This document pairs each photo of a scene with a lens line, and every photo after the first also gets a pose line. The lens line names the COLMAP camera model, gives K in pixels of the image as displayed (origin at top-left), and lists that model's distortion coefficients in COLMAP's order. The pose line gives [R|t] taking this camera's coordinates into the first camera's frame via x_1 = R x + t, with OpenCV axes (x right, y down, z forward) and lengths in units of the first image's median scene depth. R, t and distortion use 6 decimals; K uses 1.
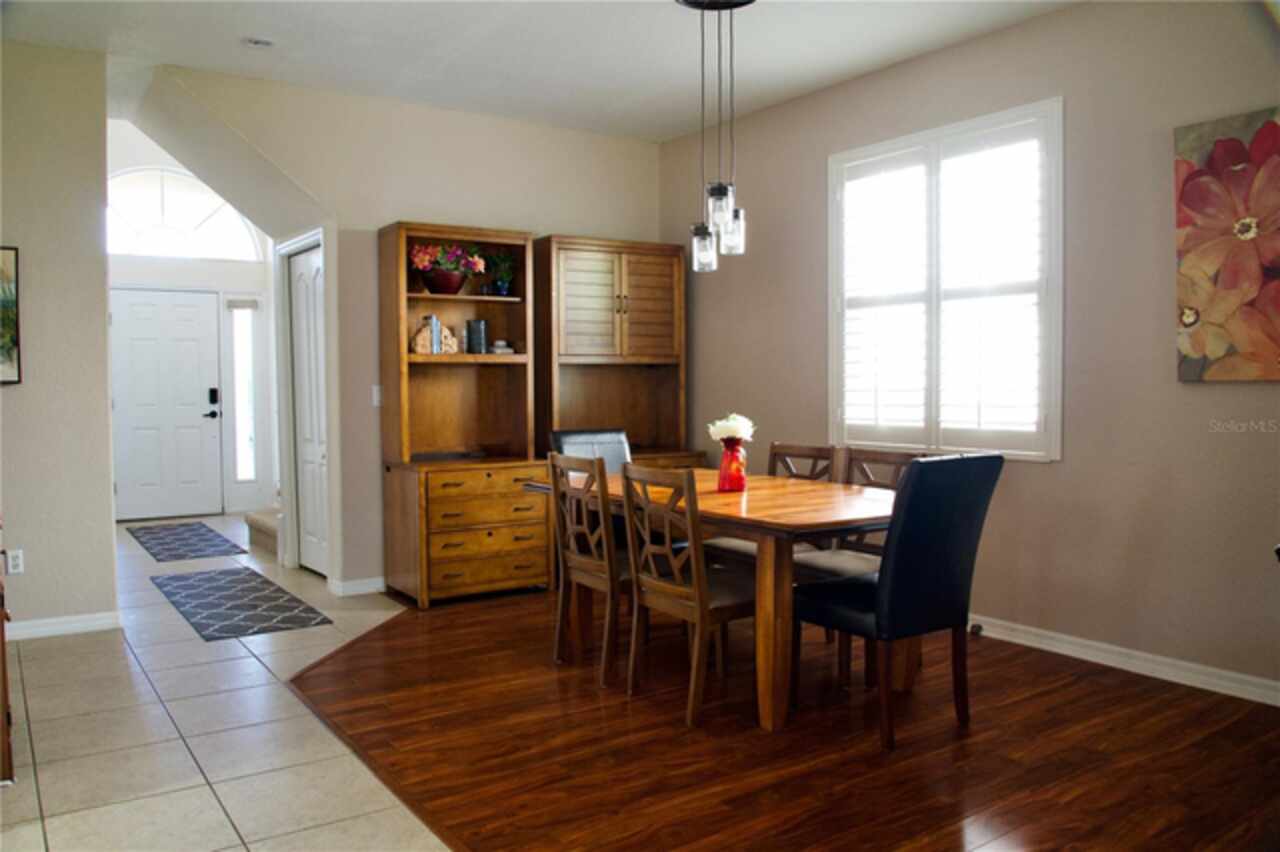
lens RADIAL K [[972.1, 0, 624.4], [0, 972.1, 426.2], [0, 0, 1]] dist [0.000042, -0.120603]
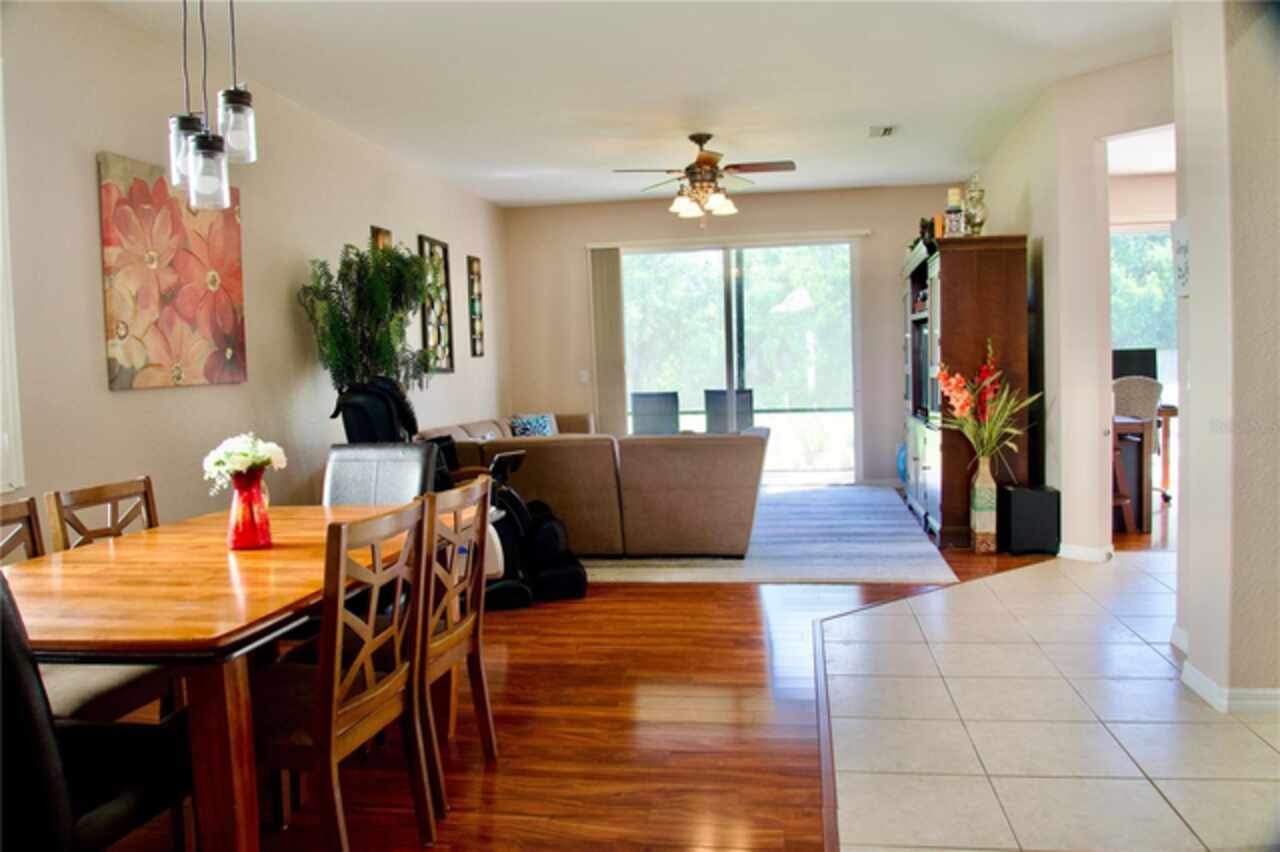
lens RADIAL K [[972.1, 0, 624.4], [0, 972.1, 426.2], [0, 0, 1]] dist [0.000042, -0.120603]
pose [[-0.716353, -0.013812, 0.697601, -0.612040], [0.060967, 0.994741, 0.082301, -0.062263], [-0.695069, 0.101487, -0.711744, 1.442153]]
